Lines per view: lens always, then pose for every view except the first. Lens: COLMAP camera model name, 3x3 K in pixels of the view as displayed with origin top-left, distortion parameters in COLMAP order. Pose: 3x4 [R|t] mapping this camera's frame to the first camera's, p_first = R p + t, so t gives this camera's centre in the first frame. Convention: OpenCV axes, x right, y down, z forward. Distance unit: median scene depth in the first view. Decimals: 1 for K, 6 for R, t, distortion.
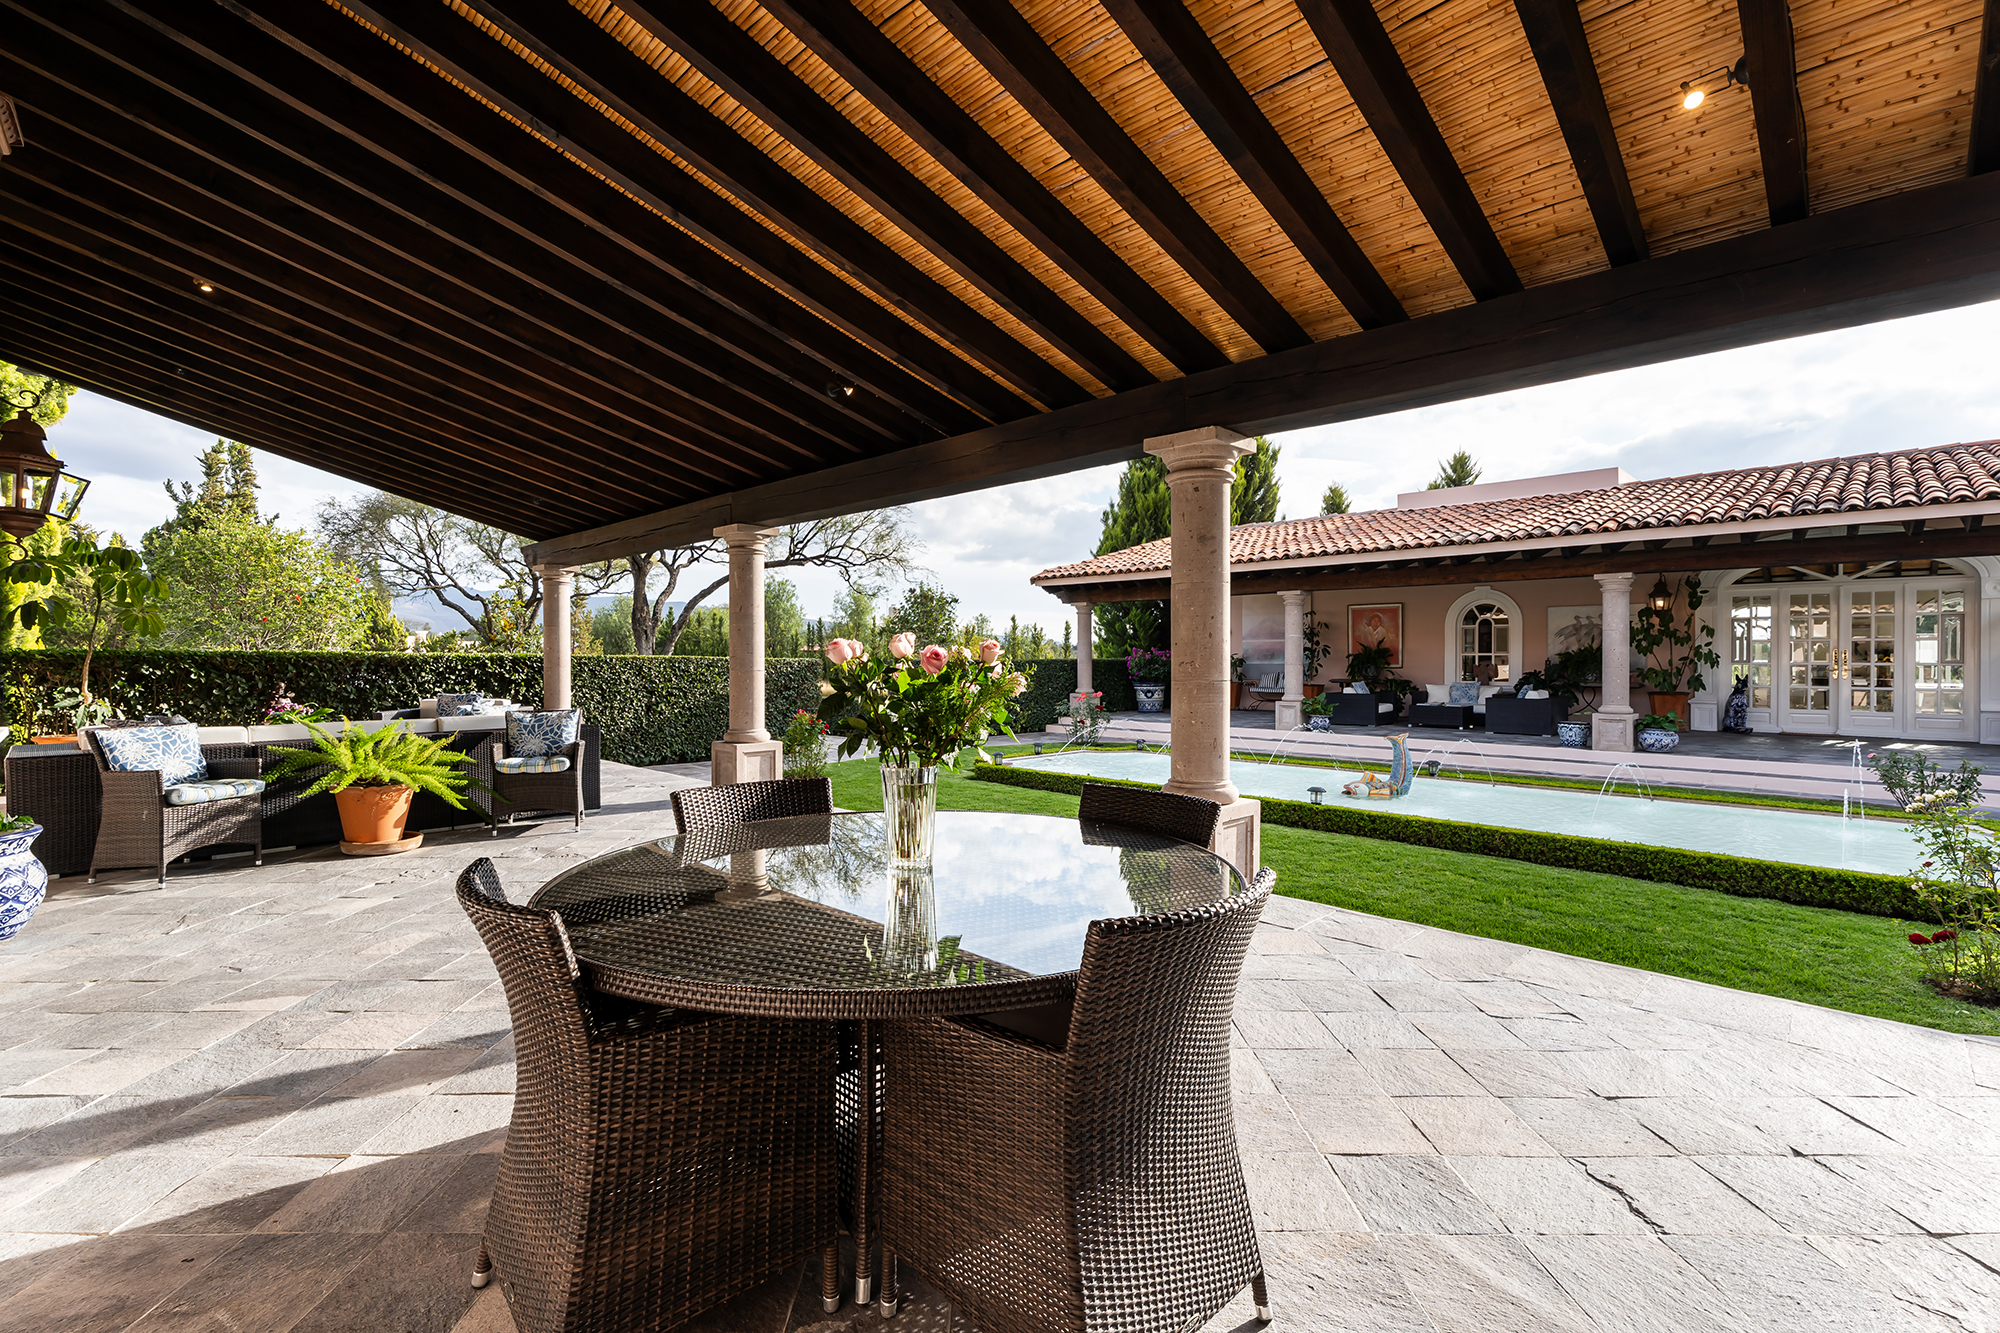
lens RADIAL K [[927.0, 0, 1013.3], [0, 927.0, 655.5], [0, 0, 1]] dist [0.020961, 0.000013]
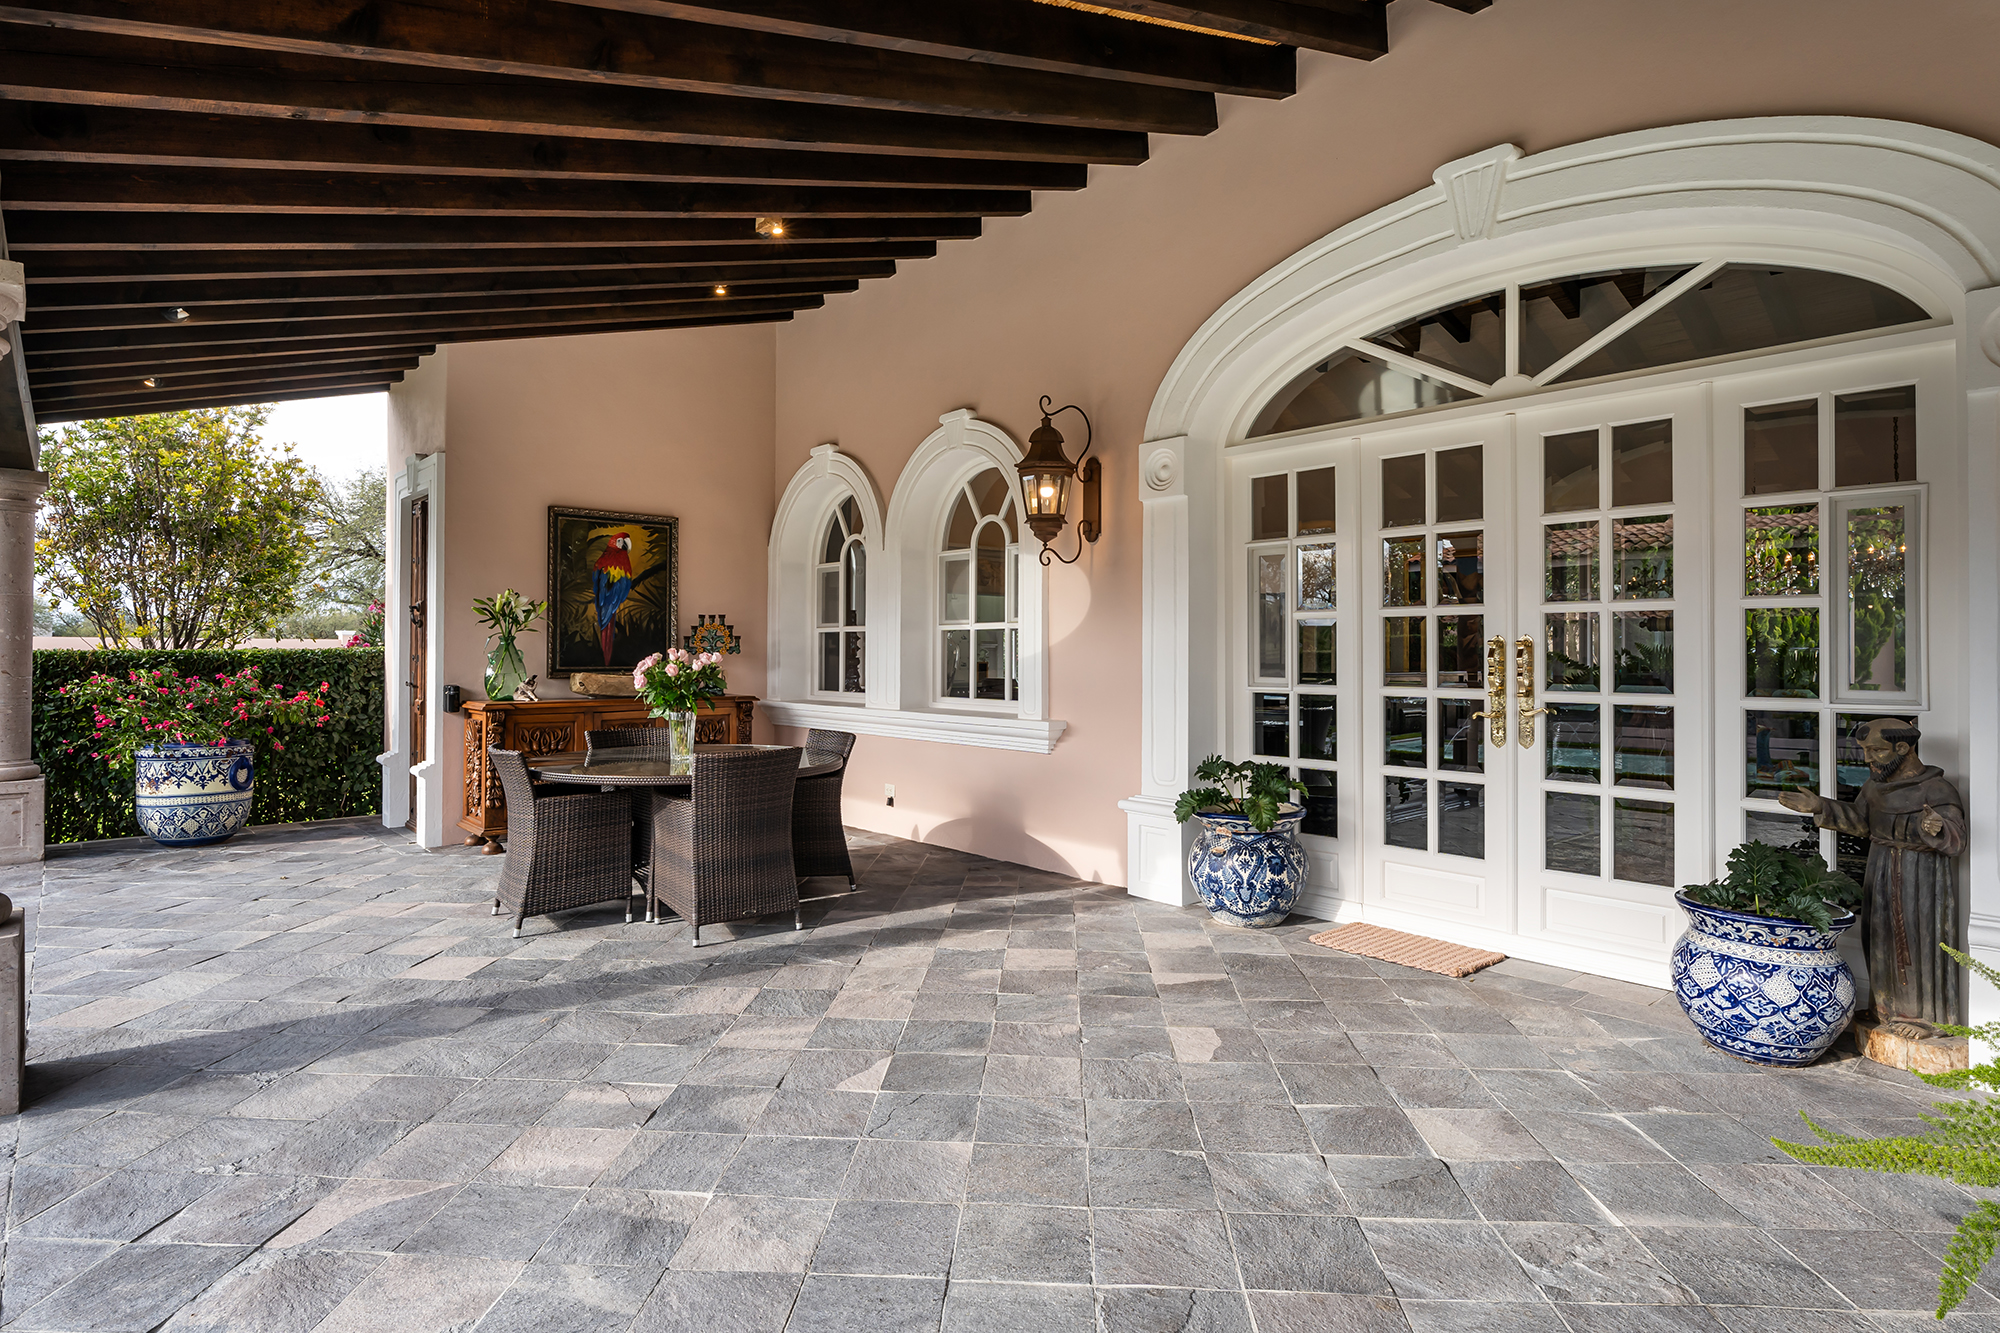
lens RADIAL K [[1063.3, 0, 992.3], [0, 1063.3, 643.1], [0, 0, 1]] dist [0.000664, 0.000542]
pose [[-0.998090, -0.000514, 0.061776, -0.239666], [-0.000796, 0.999989, -0.004544, -0.005436], [-0.061773, -0.004584, -0.998080, 0.826902]]
